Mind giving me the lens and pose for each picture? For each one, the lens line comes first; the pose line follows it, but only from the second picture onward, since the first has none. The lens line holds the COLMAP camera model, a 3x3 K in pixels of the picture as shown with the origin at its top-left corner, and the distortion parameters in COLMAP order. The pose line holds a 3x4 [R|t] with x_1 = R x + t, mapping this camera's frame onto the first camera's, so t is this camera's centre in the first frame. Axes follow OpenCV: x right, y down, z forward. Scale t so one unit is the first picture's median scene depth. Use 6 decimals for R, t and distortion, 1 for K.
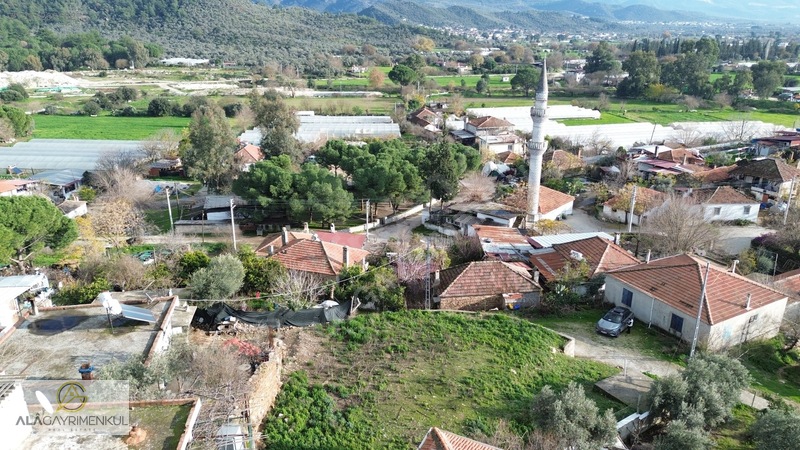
lens RADIAL K [[562.5, 0, 400.0], [0, 562.5, 225.0], [0, 0, 1]] dist [0.071236, -0.064554]
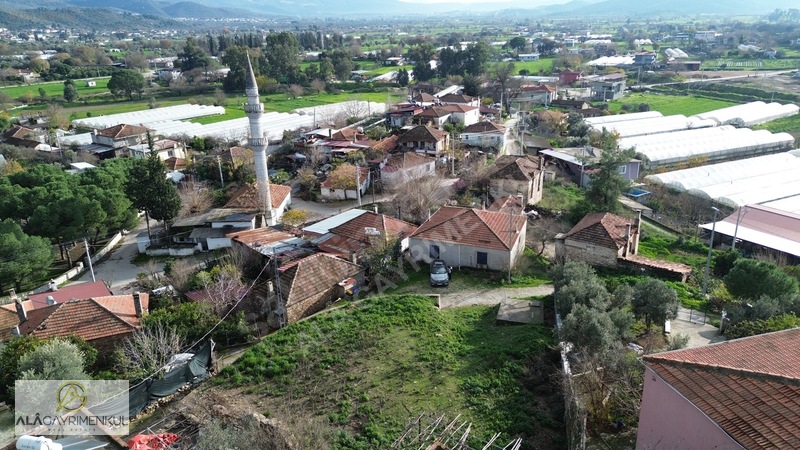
lens RADIAL K [[562.5, 0, 400.0], [0, 562.5, 225.0], [0, 0, 1]] dist [0.071236, -0.064554]
pose [[0.757156, -0.244957, 0.605567, -0.075925], [0.242063, 0.966244, 0.088196, -0.009980], [-0.606730, 0.079808, 0.790892, 0.027750]]
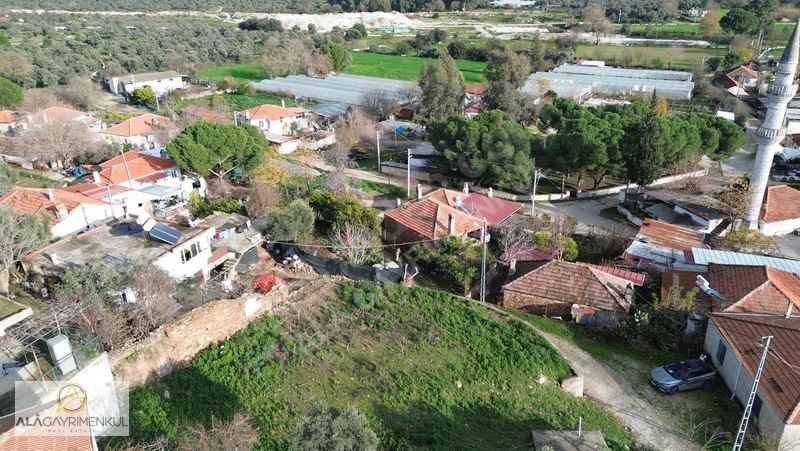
lens RADIAL K [[562.5, 0, 400.0], [0, 562.5, 225.5], [0, 0, 1]] dist [0.071236, -0.064554]
pose [[0.842768, 0.207269, -0.496771, 0.085209], [-0.159046, 0.977571, 0.138054, -0.016852], [0.514244, -0.037338, 0.856831, 0.029150]]
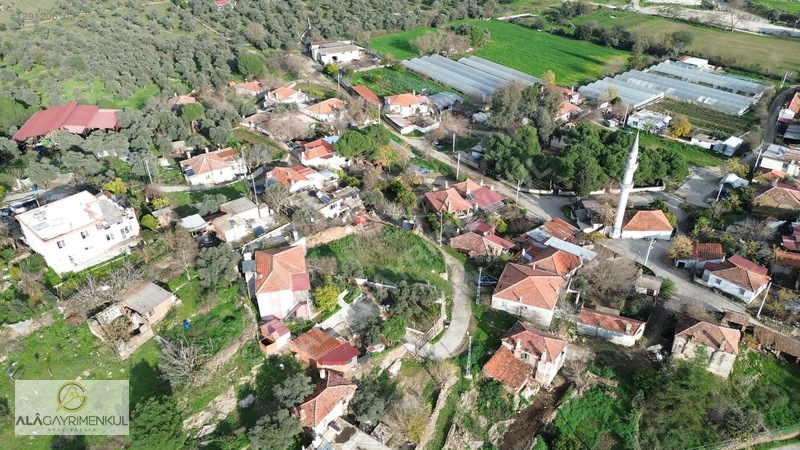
lens RADIAL K [[562.5, 0, 400.0], [0, 562.5, 225.0], [0, 0, 1]] dist [0.071236, -0.064554]
pose [[0.630061, 0.409303, -0.659920, 0.324807], [-0.243699, 0.911102, 0.332421, -0.143845], [0.737316, -0.048624, 0.673796, -0.151535]]
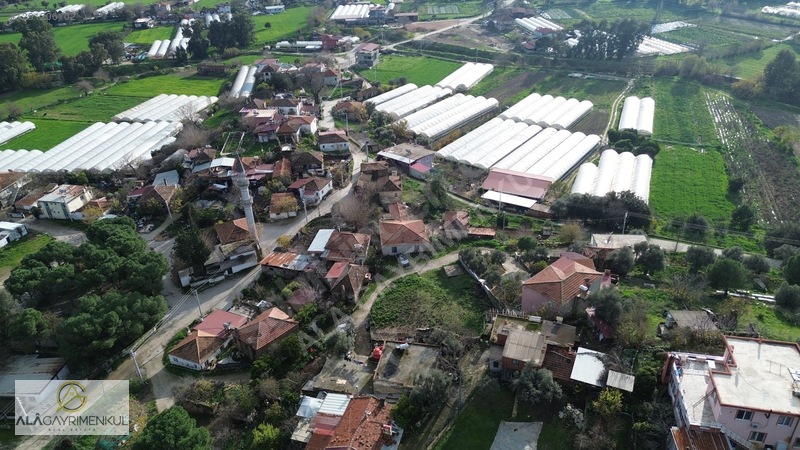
lens RADIAL K [[562.5, 0, 400.0], [0, 562.5, 225.0], [0, 0, 1]] dist [0.071236, -0.064554]
pose [[0.362790, -0.473147, 0.802817, -0.337611], [0.340929, 0.869176, 0.358191, -0.186903], [-0.867266, 0.143755, 0.476638, -0.046951]]
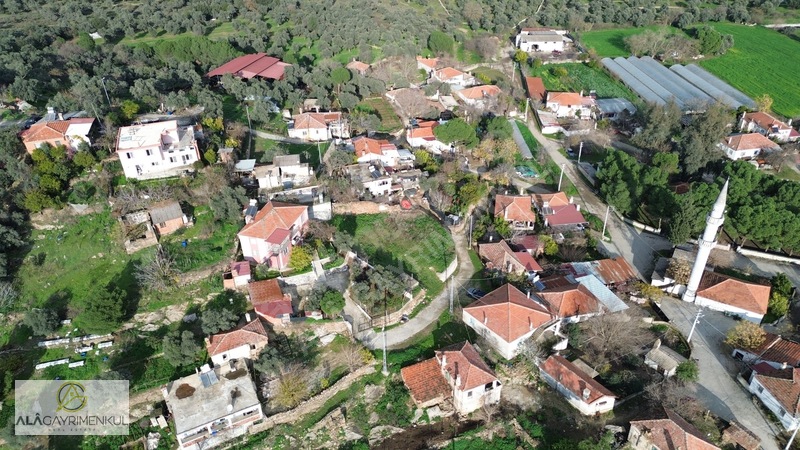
lens RADIAL K [[562.5, 0, 400.0], [0, 562.5, 225.0], [0, 0, 1]] dist [0.071236, -0.064554]
pose [[0.171291, 0.539795, -0.824185, 0.404071], [-0.302230, 0.825005, 0.477519, -0.200482], [0.937719, 0.167299, 0.304457, 0.012540]]
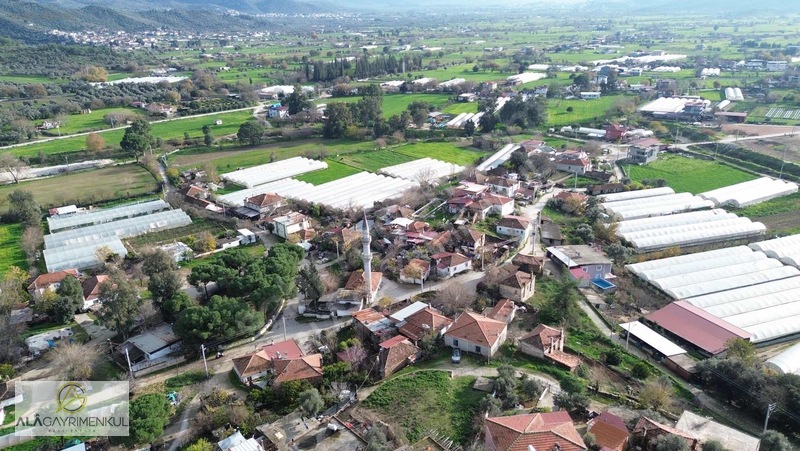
lens RADIAL K [[562.5, 0, 400.0], [0, 562.5, 225.5], [0, 0, 1]] dist [0.071236, -0.064554]
pose [[0.838032, -0.220703, 0.498991, -0.192500], [0.208608, 0.974661, 0.080745, -0.130890], [-0.504167, 0.036427, 0.862837, -0.208161]]
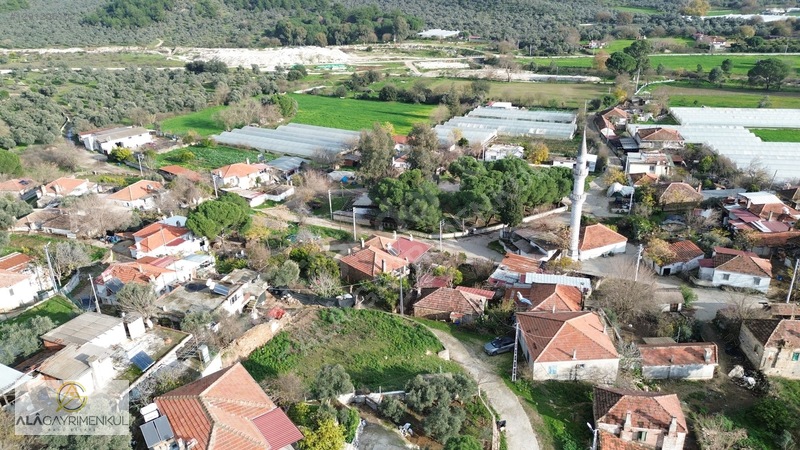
lens RADIAL K [[562.5, 0, 400.0], [0, 562.5, 225.0], [0, 0, 1]] dist [0.071236, -0.064554]
pose [[0.896578, 0.150720, -0.416450, 0.154578], [-0.116713, 0.987481, 0.106112, -0.060700], [0.427230, -0.046532, 0.902945, -0.102753]]
